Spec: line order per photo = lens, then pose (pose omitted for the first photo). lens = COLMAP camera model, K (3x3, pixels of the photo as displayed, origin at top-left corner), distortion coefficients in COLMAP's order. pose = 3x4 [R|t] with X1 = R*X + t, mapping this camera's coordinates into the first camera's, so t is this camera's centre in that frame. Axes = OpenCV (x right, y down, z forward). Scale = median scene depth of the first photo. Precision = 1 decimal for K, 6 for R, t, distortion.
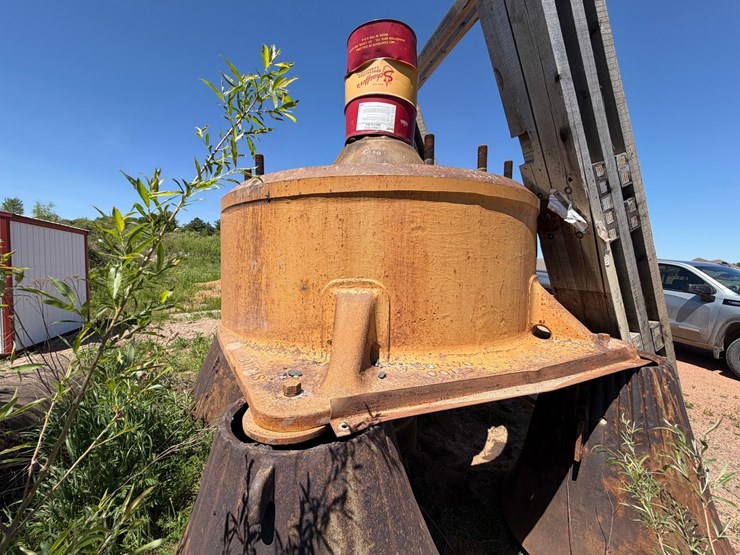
lens RADIAL K [[296.2, 0, 366.7], [0, 296.2, 275.4], [0, 0, 1]] dist [0.000079, 0.000648]
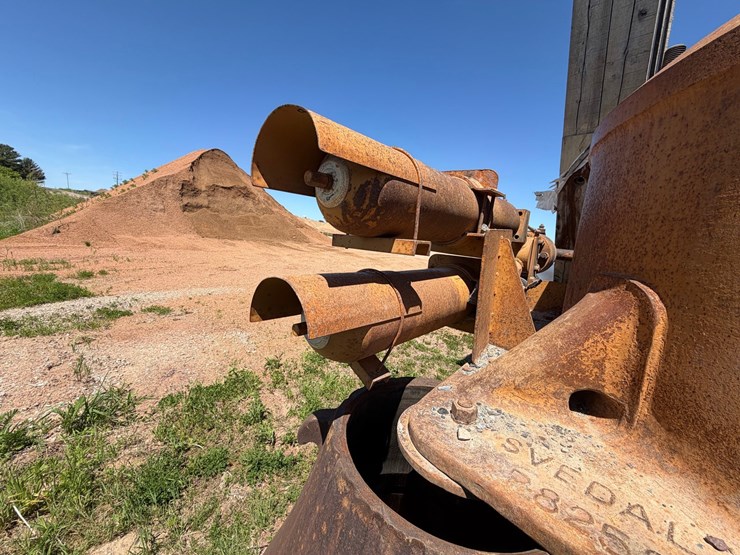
lens RADIAL K [[296.2, 0, 366.7], [0, 296.2, 276.1], [0, 0, 1]] dist [0.000079, 0.000648]
pose [[0.903013, -0.007267, 0.429553, -1.067001], [-0.042658, 0.993399, 0.106483, -0.082825], [-0.427491, -0.114480, 0.896742, 1.693840]]
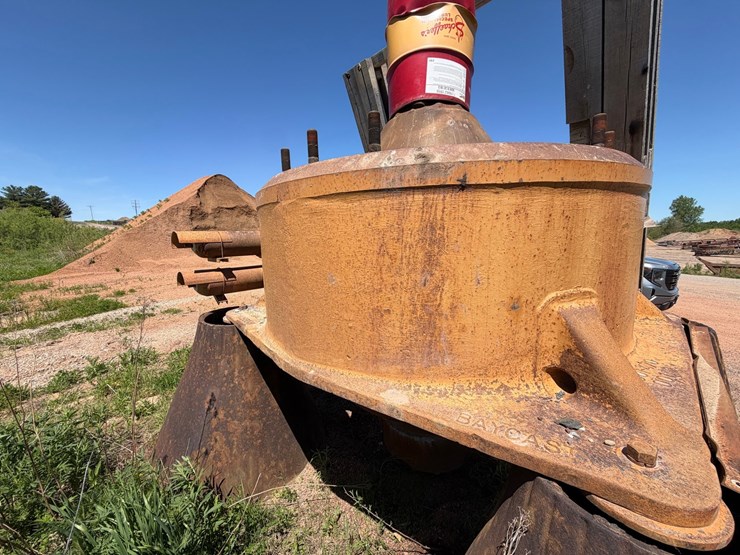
lens RADIAL K [[296.2, 0, 367.8], [0, 296.2, 275.9], [0, 0, 1]] dist [0.000079, 0.000648]
pose [[0.919118, -0.089920, 0.383584, -0.719350], [0.054410, 0.993248, 0.102464, -0.115823], [-0.390207, -0.073306, 0.917804, 0.384907]]
